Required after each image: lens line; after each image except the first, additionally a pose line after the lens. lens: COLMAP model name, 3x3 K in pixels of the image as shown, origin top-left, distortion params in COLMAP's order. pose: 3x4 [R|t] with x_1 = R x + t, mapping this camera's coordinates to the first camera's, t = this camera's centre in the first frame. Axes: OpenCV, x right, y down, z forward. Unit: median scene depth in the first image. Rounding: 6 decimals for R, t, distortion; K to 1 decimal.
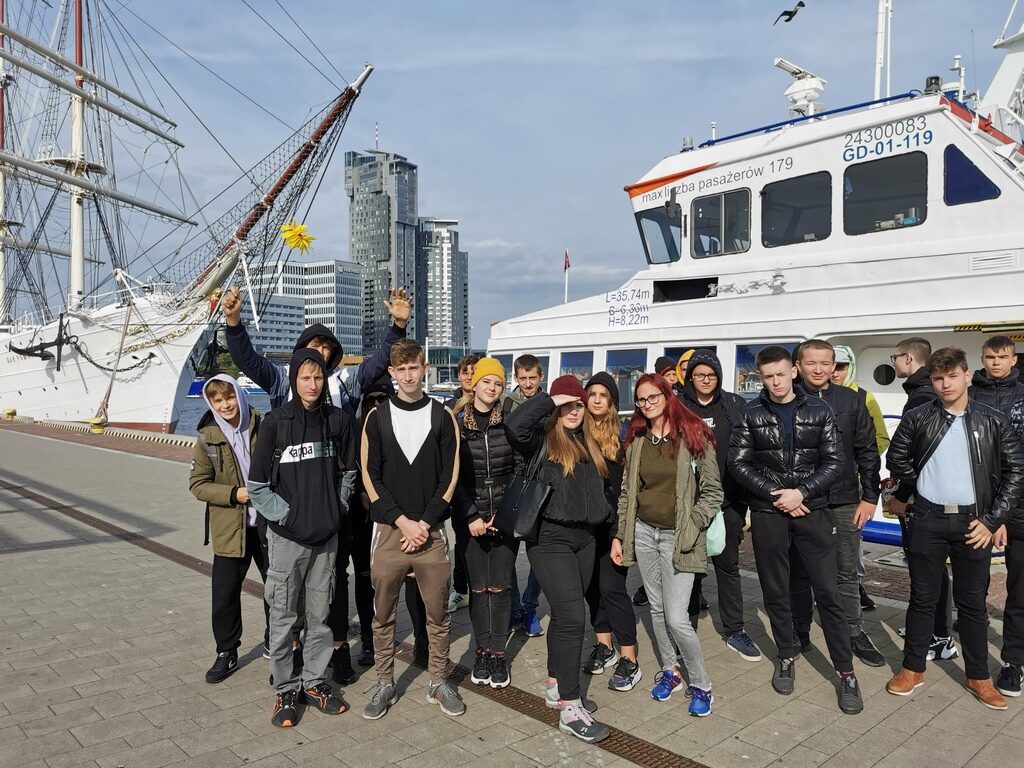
lens RADIAL K [[787.3, 0, 512.0], [0, 787.3, 384.0], [0, 0, 1]] dist [0.069757, -0.066156]
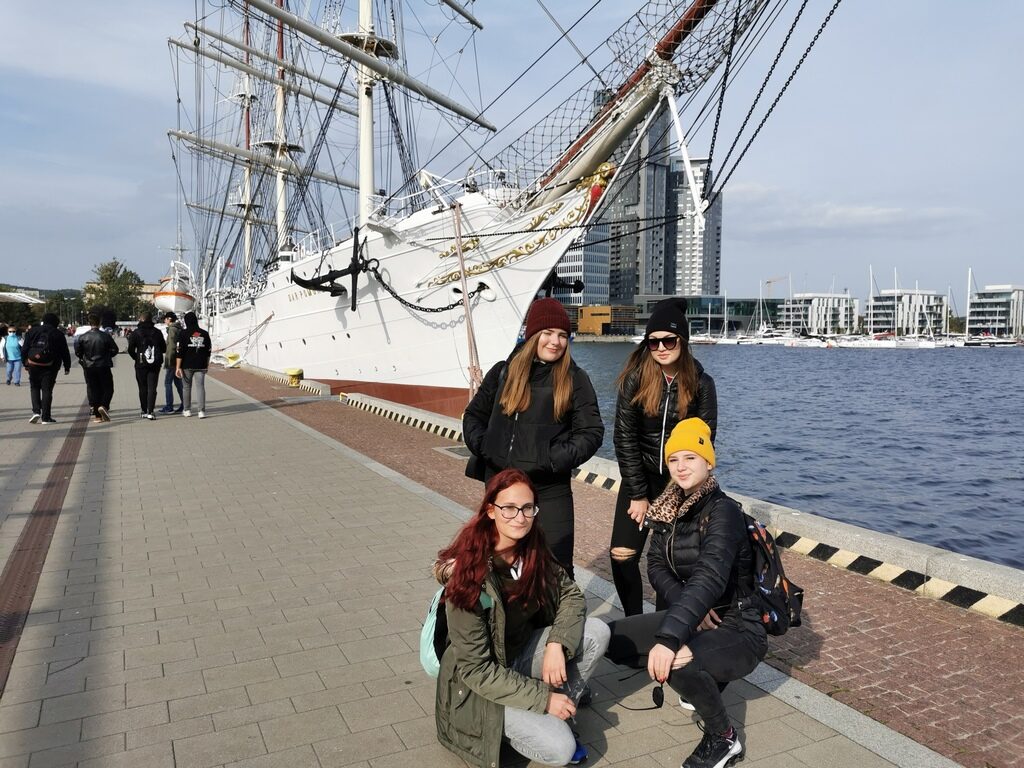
lens RADIAL K [[787.3, 0, 512.0], [0, 787.3, 384.0], [0, 0, 1]] dist [0.069757, -0.066156]
pose [[0.958428, 0.028058, -0.283952, -0.232732], [-0.010654, 0.997978, 0.062653, 0.002392], [0.285136, -0.057023, 0.956789, 0.370443]]
